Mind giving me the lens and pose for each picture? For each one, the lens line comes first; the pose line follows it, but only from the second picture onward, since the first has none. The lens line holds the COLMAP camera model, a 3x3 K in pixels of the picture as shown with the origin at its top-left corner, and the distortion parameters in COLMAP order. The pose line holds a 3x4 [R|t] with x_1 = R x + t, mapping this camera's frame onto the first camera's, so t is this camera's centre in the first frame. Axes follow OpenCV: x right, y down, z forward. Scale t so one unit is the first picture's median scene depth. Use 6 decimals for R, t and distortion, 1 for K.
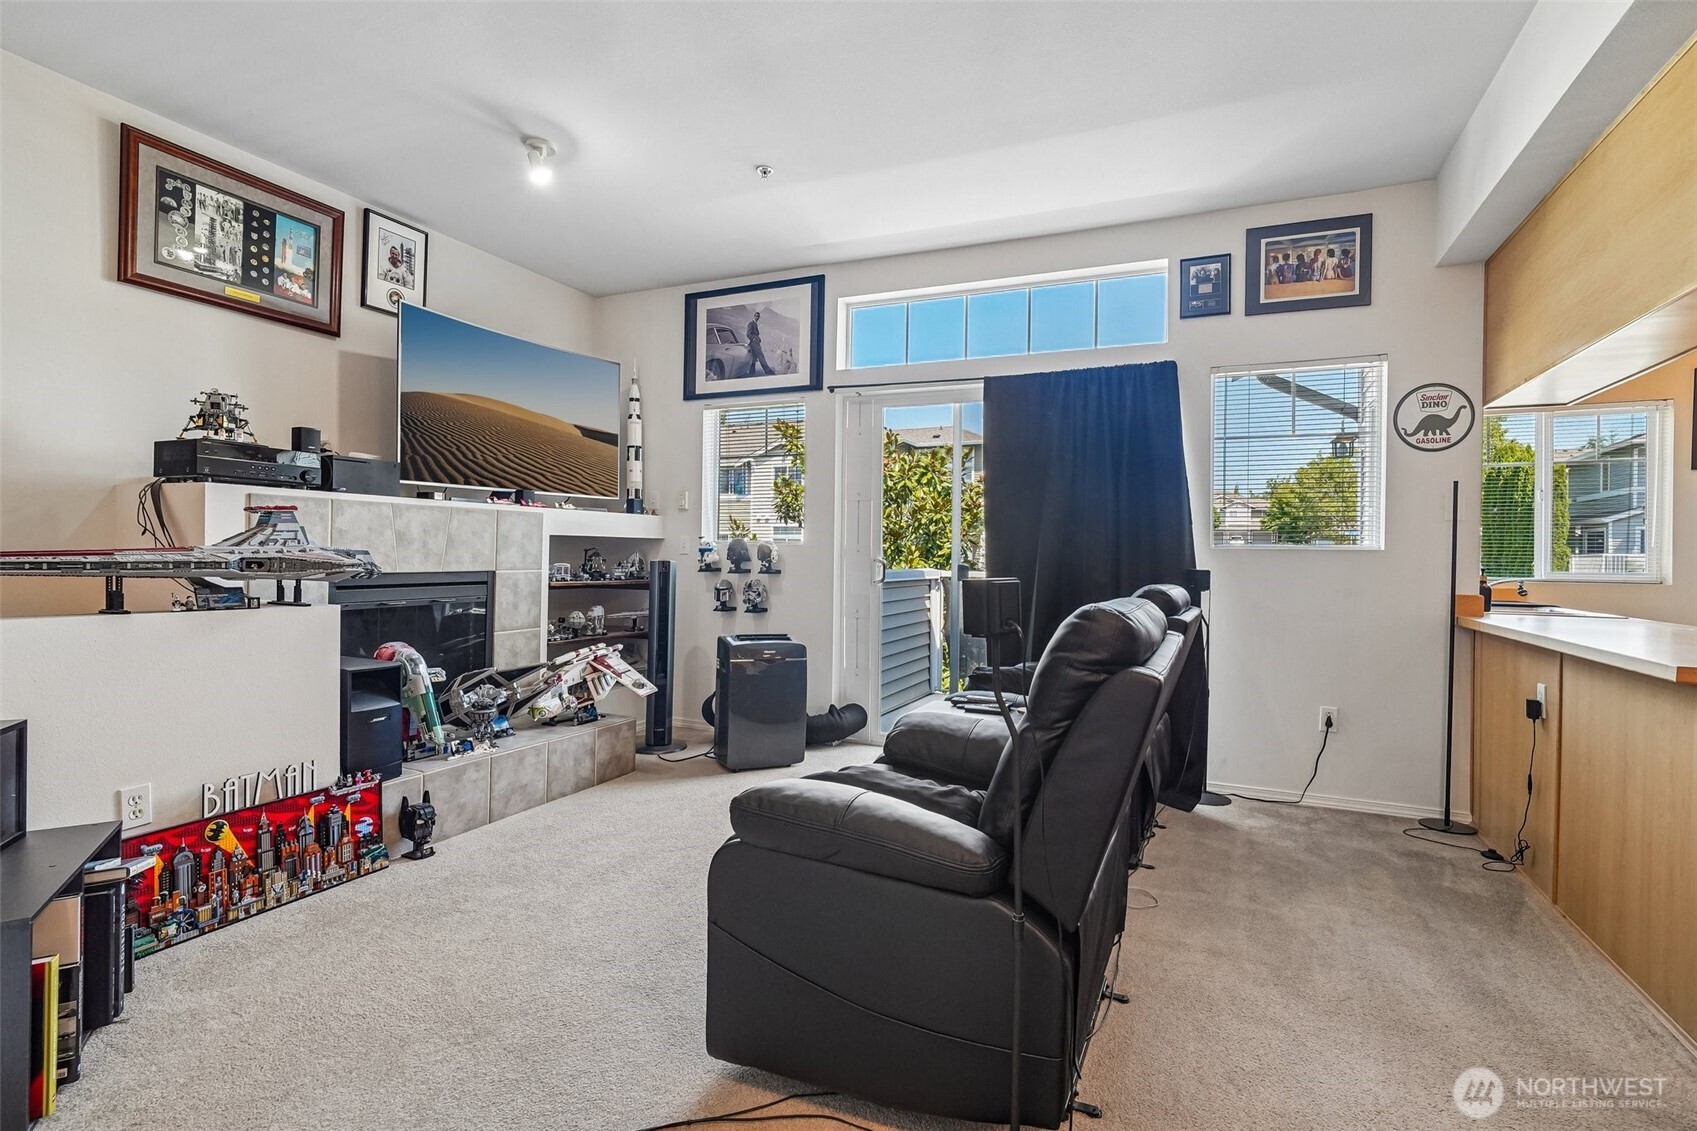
lens RADIAL K [[804.5, 0, 862.4], [0, 804.5, 559.9], [0, 0, 1]] dist [-0.008333, -0.000443]
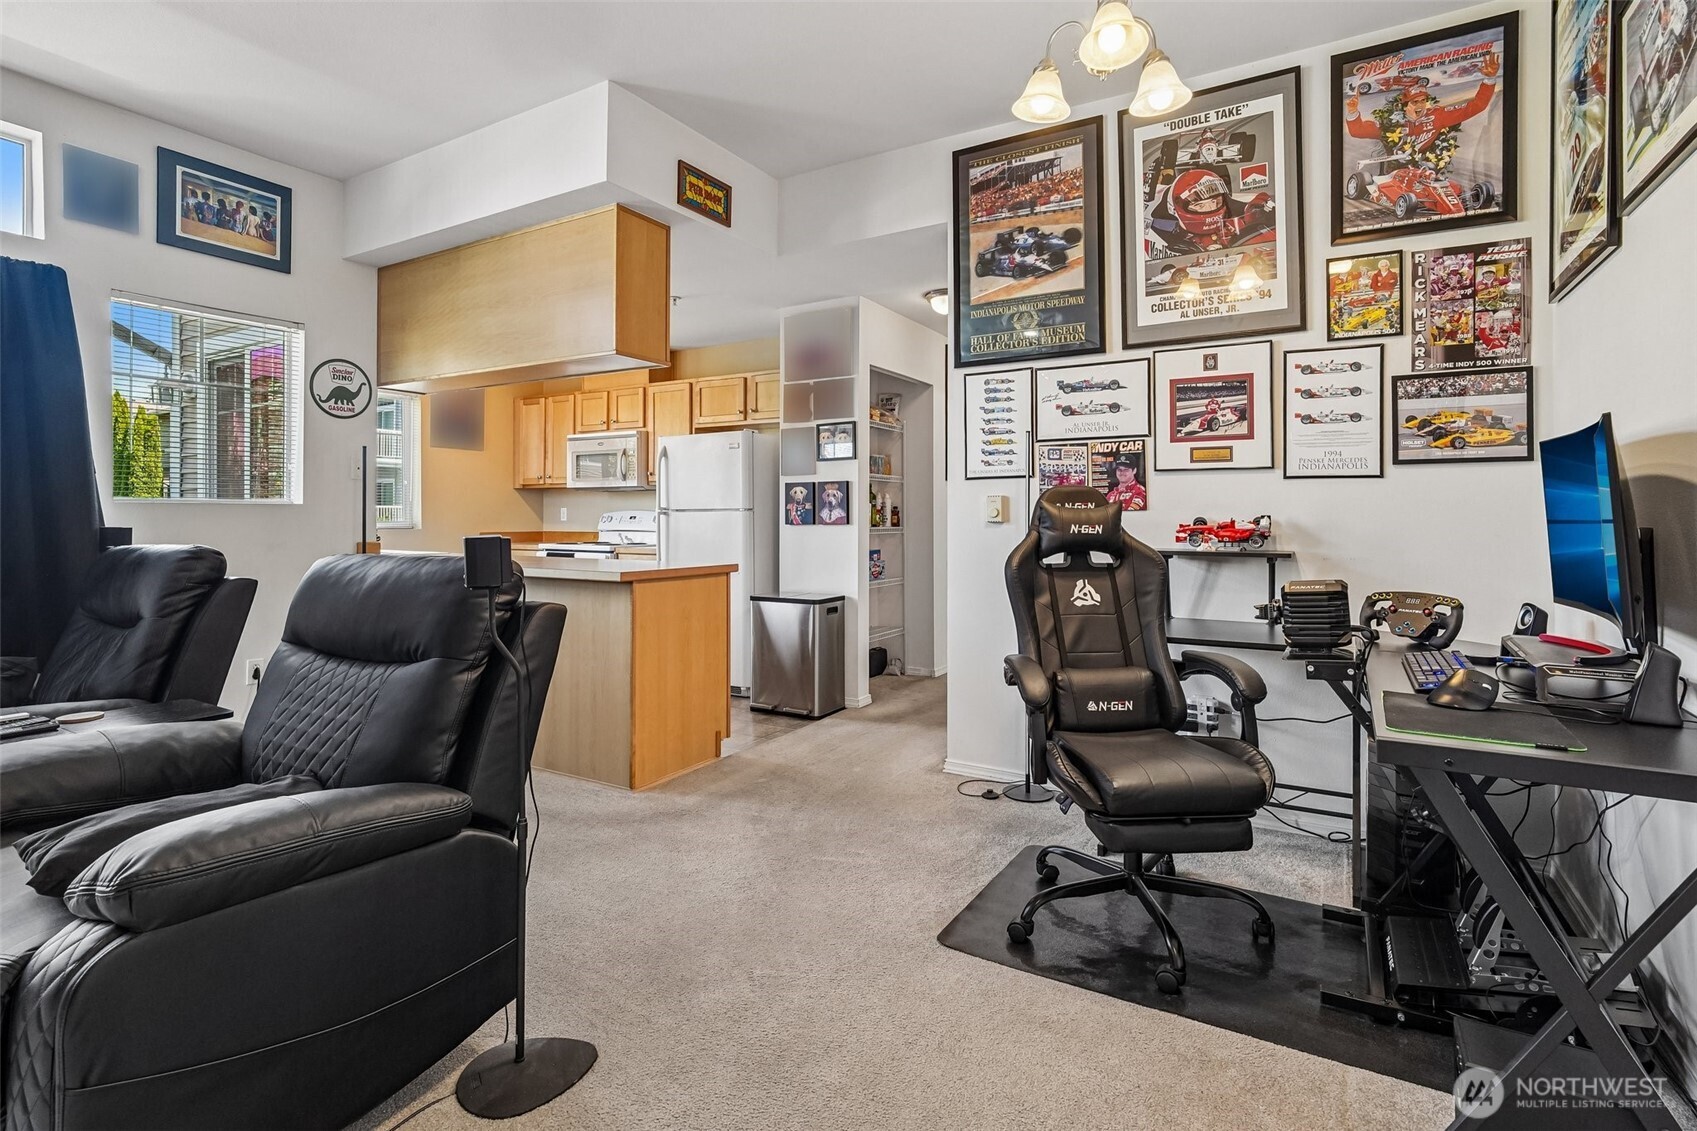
lens RADIAL K [[804.5, 0, 859.5], [0, 804.5, 501.9], [0, 0, 1]] dist [-0.008333, -0.000443]
pose [[0.103137, 0.002764, 0.994663, -0.322753], [0.008521, 0.999957, -0.003662, -0.005099], [-0.994631, 0.008854, 0.103109, 0.131604]]
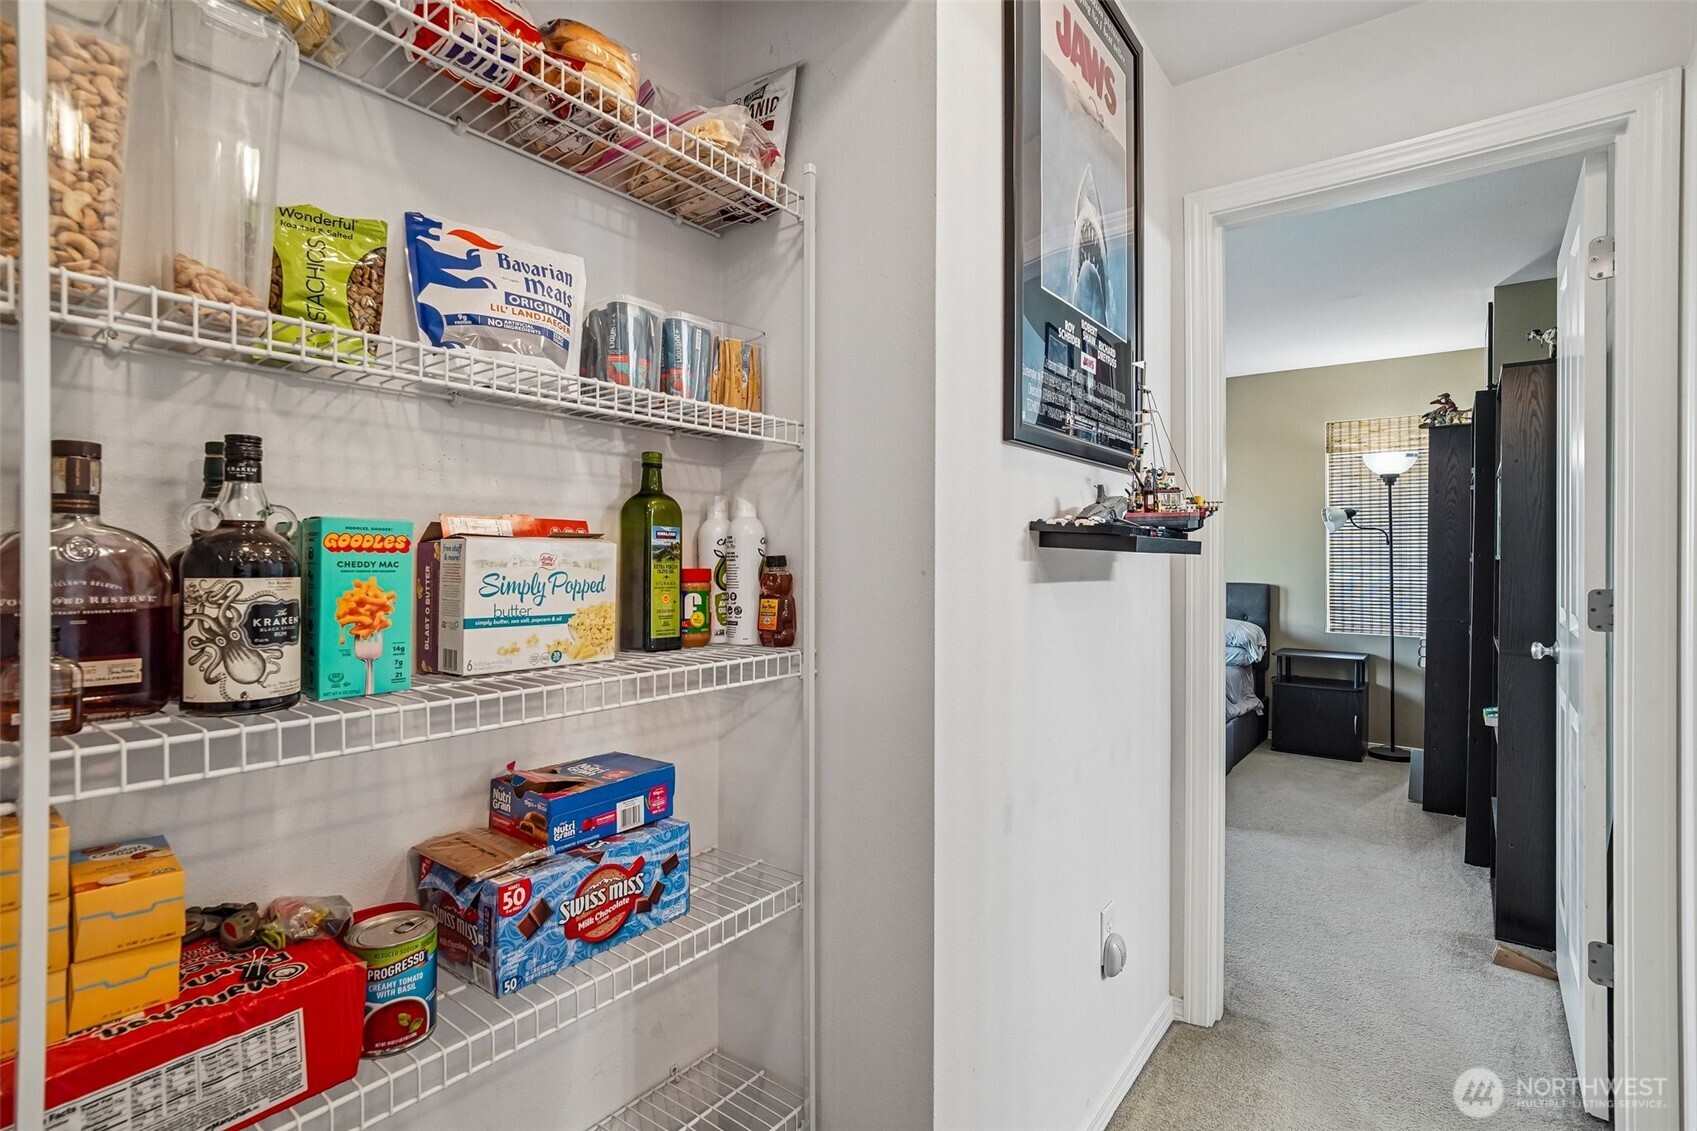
lens RADIAL K [[804.5, 0, 841.7], [0, 804.5, 558.2], [0, 0, 1]] dist [-0.008333, -0.000443]
pose [[0.251047, -0.016136, 0.967840, 0.869481], [0.007019, 0.999865, 0.014850, -0.005717], [-0.967949, 0.003065, 0.251127, 0.108455]]
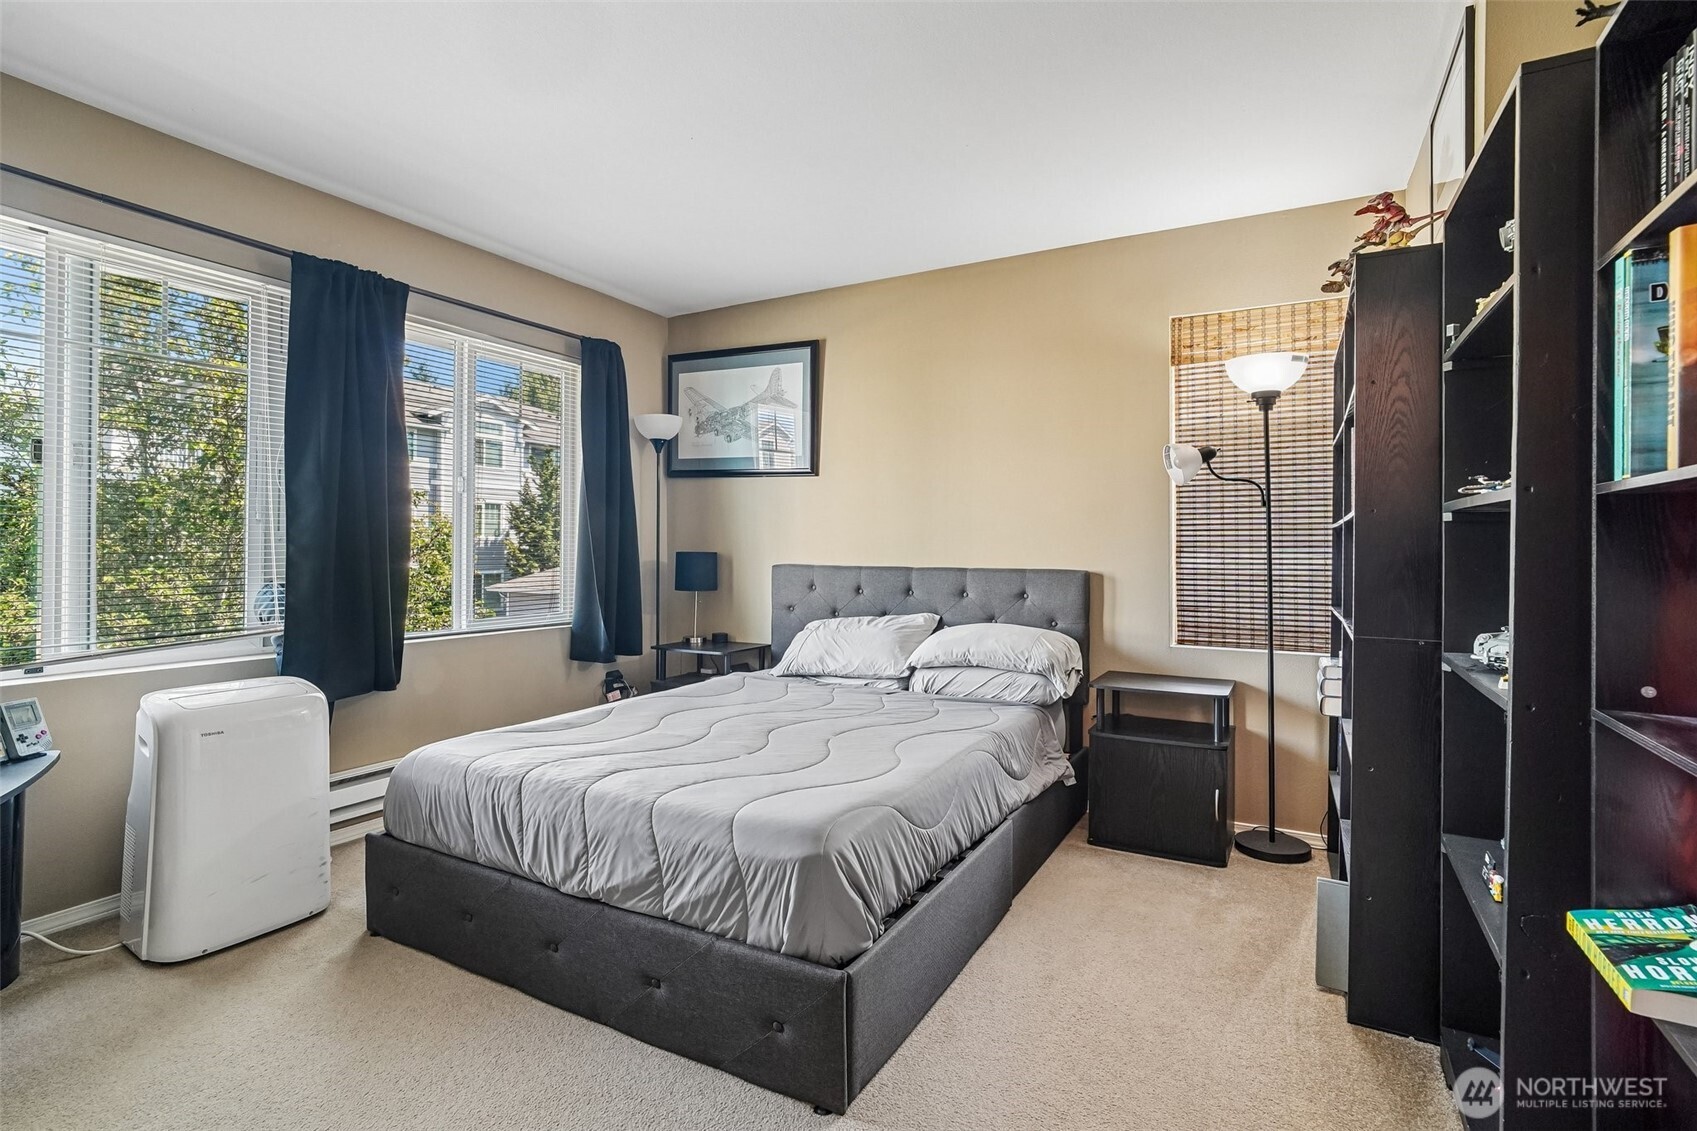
lens RADIAL K [[804.5, 0, 839.7], [0, 804.5, 549.5], [0, 0, 1]] dist [-0.008333, -0.000443]
pose [[0.108338, -0.014698, 0.994005, 1.498258], [0.006924, 0.999878, 0.014031, 0.027566], [-0.994090, 0.005362, 0.108427, -0.085274]]
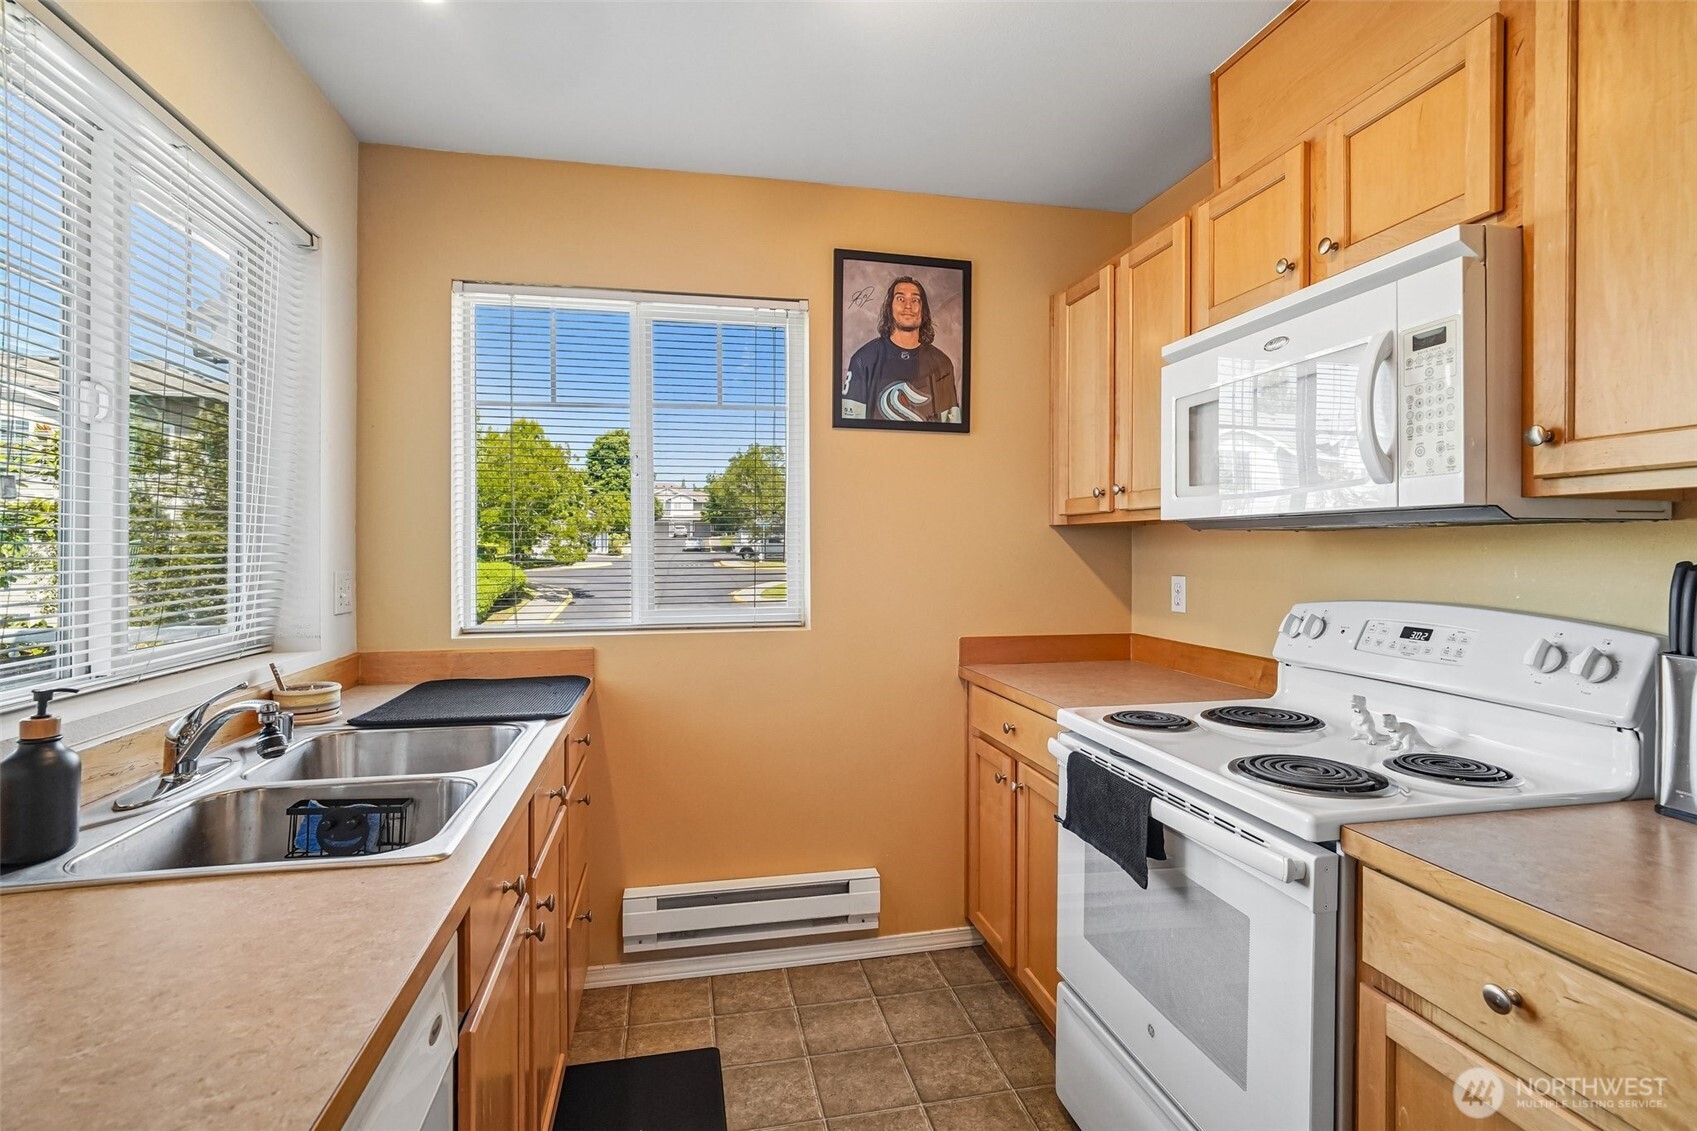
lens RADIAL K [[804.5, 0, 857.3], [0, 804.5, 542.8], [0, 0, 1]] dist [-0.008333, -0.000443]
pose [[0.802954, -0.008340, 0.595983, 0.815478], [0.014042, 0.999889, -0.004925, -0.032274], [-0.595875, 0.012324, 0.802982, 0.613852]]
